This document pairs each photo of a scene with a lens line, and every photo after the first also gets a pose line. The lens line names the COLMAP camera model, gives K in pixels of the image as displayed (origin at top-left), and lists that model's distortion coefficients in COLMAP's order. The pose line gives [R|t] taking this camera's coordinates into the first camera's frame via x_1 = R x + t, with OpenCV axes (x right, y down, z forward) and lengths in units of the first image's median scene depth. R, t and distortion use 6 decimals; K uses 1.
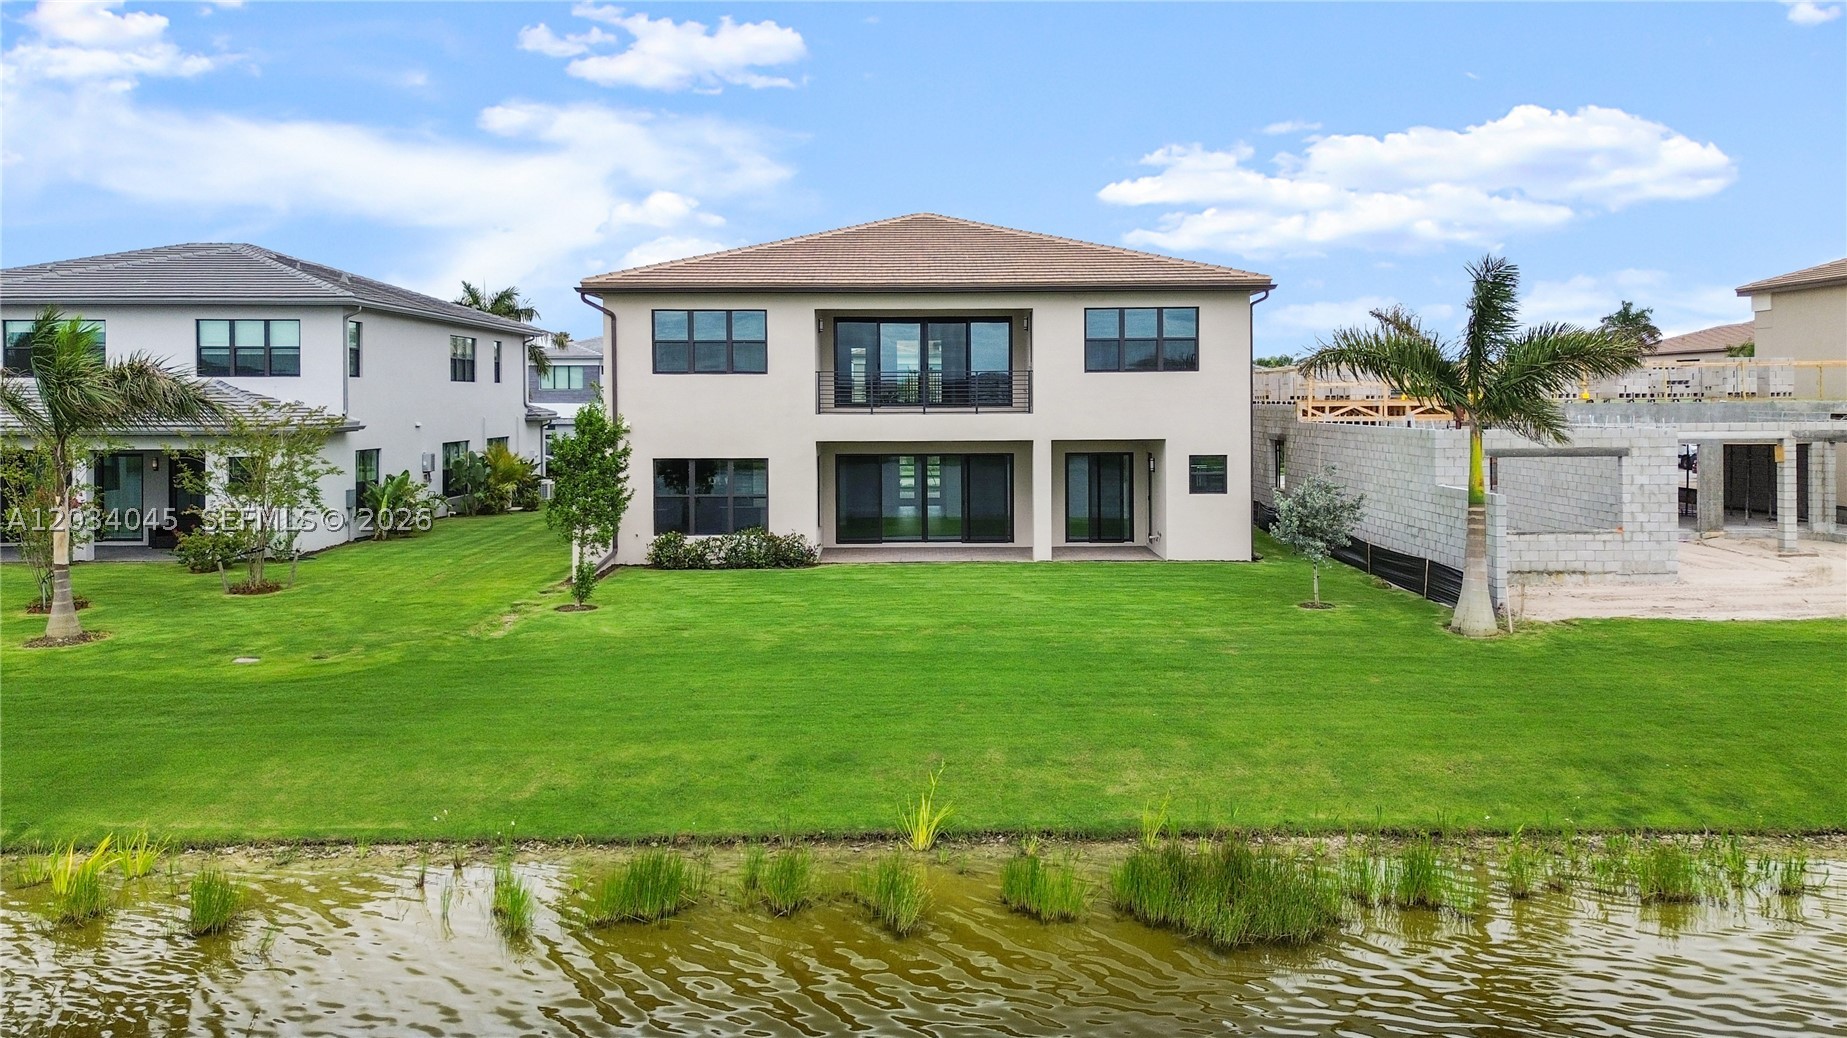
lens RADIAL K [[1211.2, 0, 918.0], [0, 1211.2, 515.9], [0, 0, 1]] dist [0.022266, 0.005067]
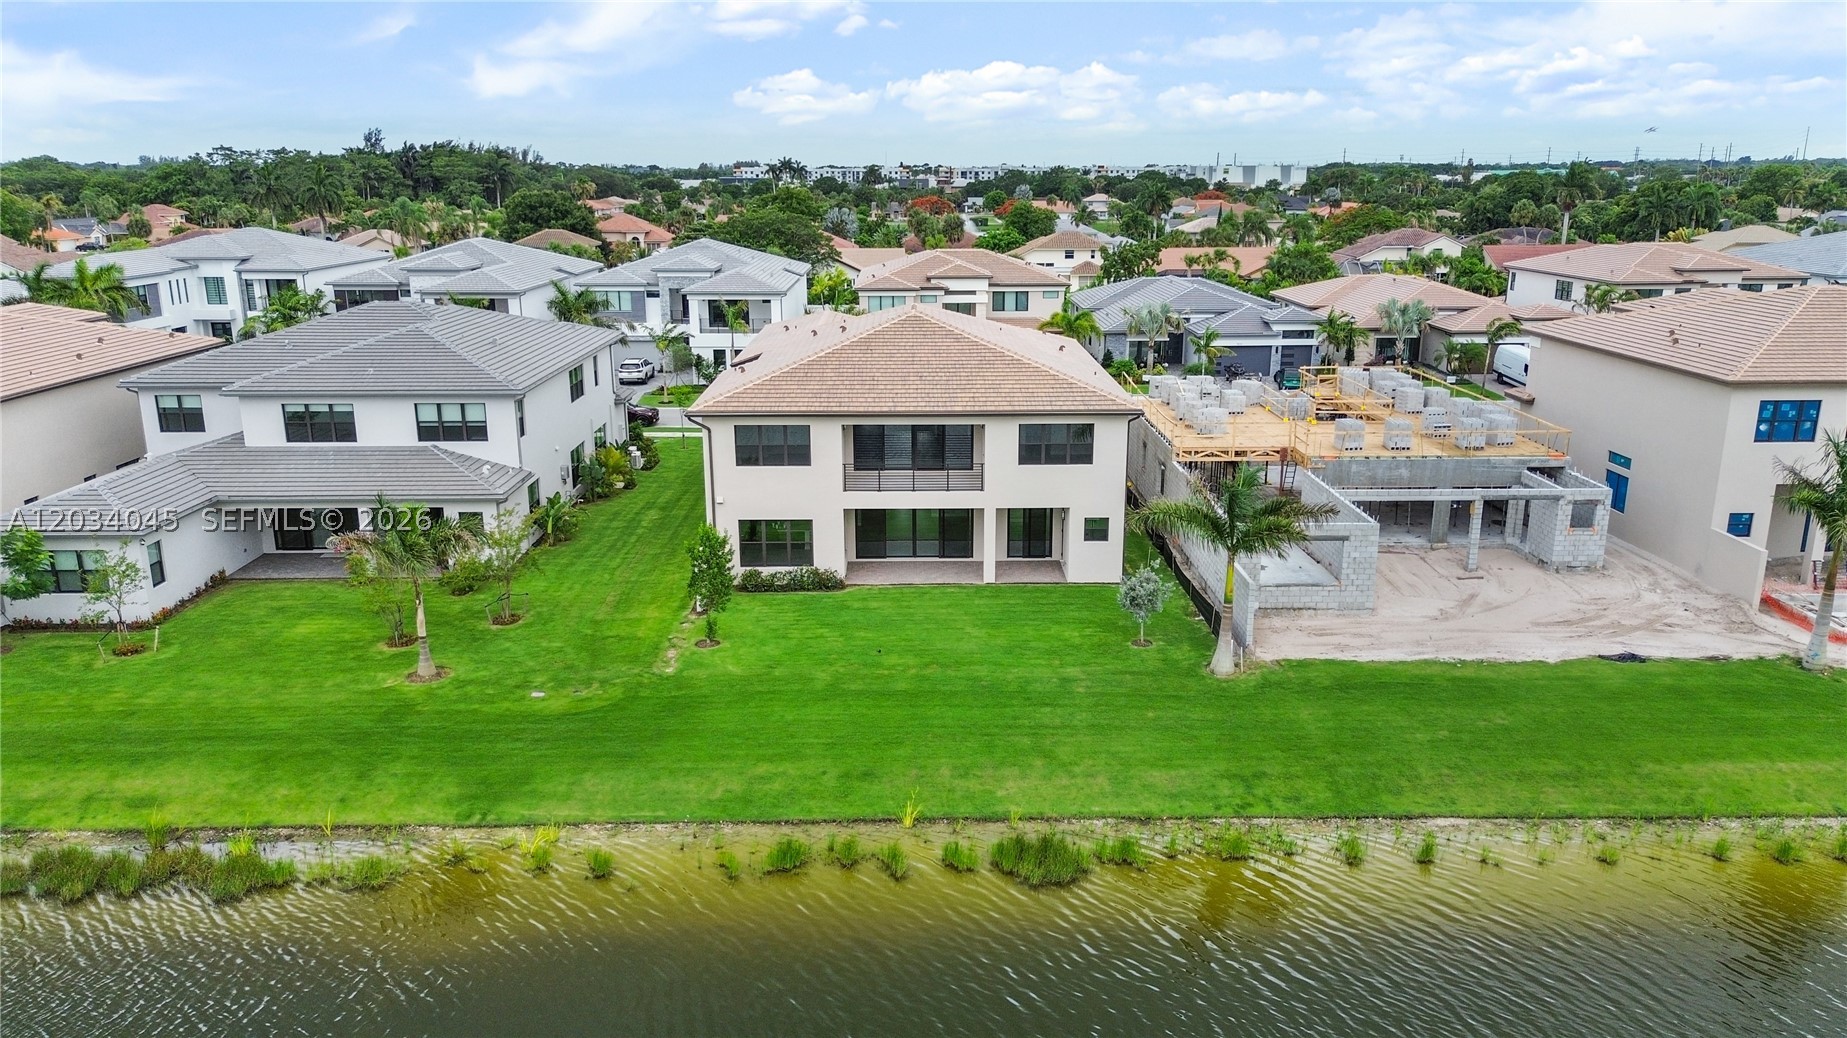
lens RADIAL K [[1349.6, 0, 927.5], [0, 1349.6, 520.3], [0, 0, 1]] dist [0.061356, -0.001281]
pose [[0.999965, 0.003436, 0.007682, 0.014534], [-0.005322, 0.965334, 0.260962, -0.724380], [-0.006519, -0.260993, 0.965319, -0.970913]]
